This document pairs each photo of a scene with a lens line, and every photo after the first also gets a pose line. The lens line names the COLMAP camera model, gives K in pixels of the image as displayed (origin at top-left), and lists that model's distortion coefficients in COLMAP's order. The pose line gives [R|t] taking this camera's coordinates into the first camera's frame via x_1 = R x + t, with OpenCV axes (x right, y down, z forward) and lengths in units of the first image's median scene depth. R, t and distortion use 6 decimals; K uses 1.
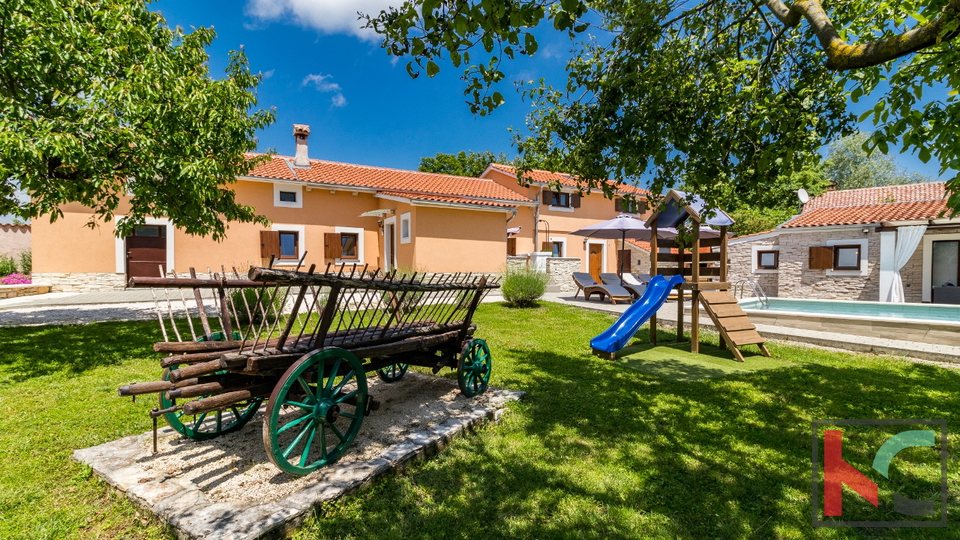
lens RADIAL K [[472.8, 0, 480.0], [0, 472.8, 270.0], [0, 0, 1]] dist [0.000254, -0.000002]
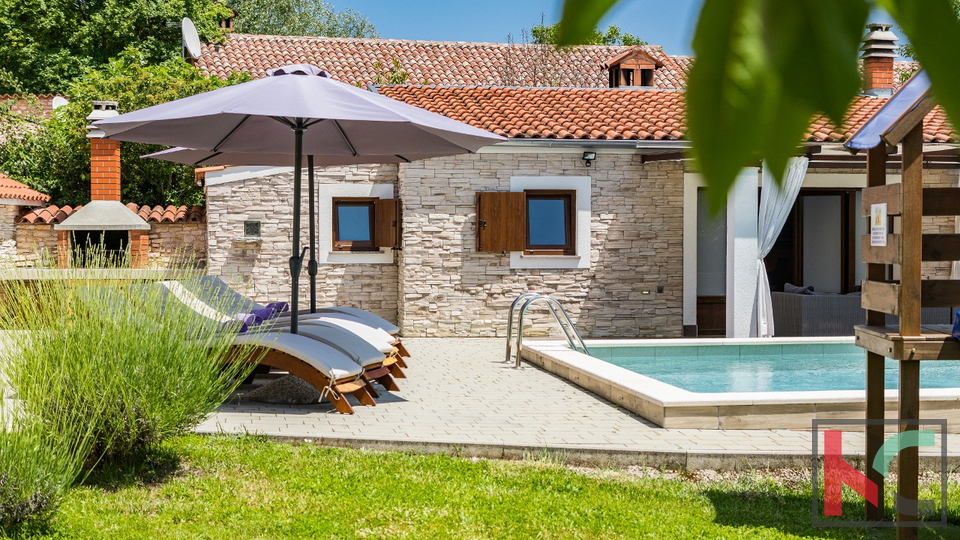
lens RADIAL K [[1478.4, 0, 480.0], [0, 1478.4, 270.0], [0, 0, 1]] dist [0.012828, 0.020640]
pose [[0.544317, -0.025372, 0.838496, -0.282367], [0.002016, 0.999579, 0.028937, -0.021837], [-0.838877, -0.014061, 0.544139, 0.373177]]
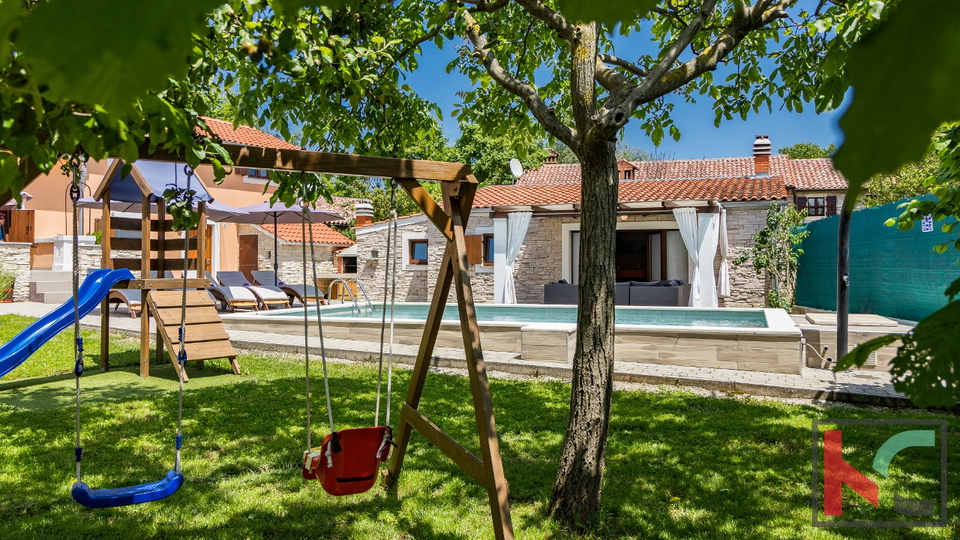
lens RADIAL K [[770.1, 0, 480.0], [0, 770.1, 270.0], [0, 0, 1]] dist [-0.004592, -0.000653]
pose [[0.897287, -0.001368, 0.441446, 0.178274], [0.001124, 0.999999, 0.000815, 0.006131], [-0.441446, -0.000235, 0.897288, -0.133043]]
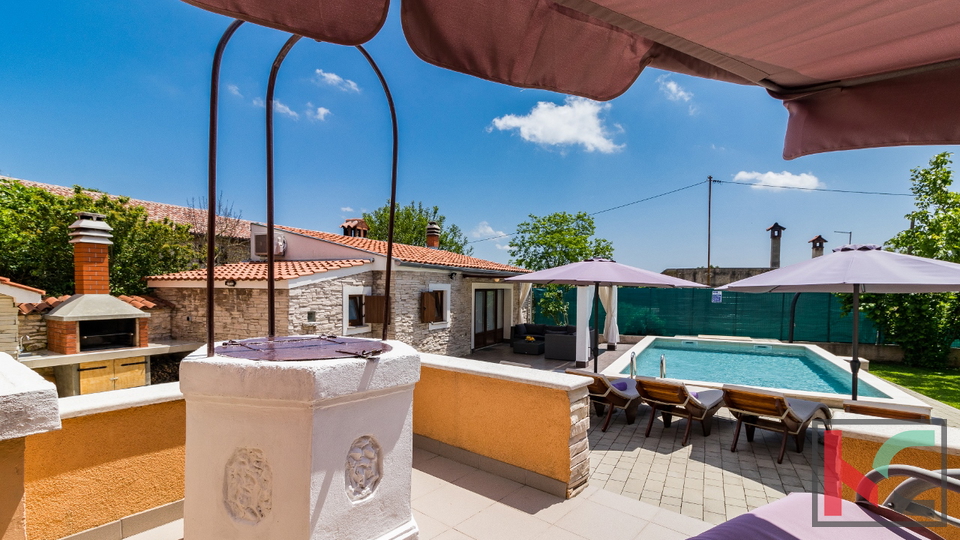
lens RADIAL K [[472.8, 0, 480.0], [0, 472.8, 270.0], [0, 0, 1]] dist [0.000254, -0.000002]
pose [[-0.402890, 0.024124, 0.914930, 0.006439], [-0.008462, 0.999512, -0.030081, -0.063249], [-0.915209, -0.019862, -0.402489, 1.237530]]
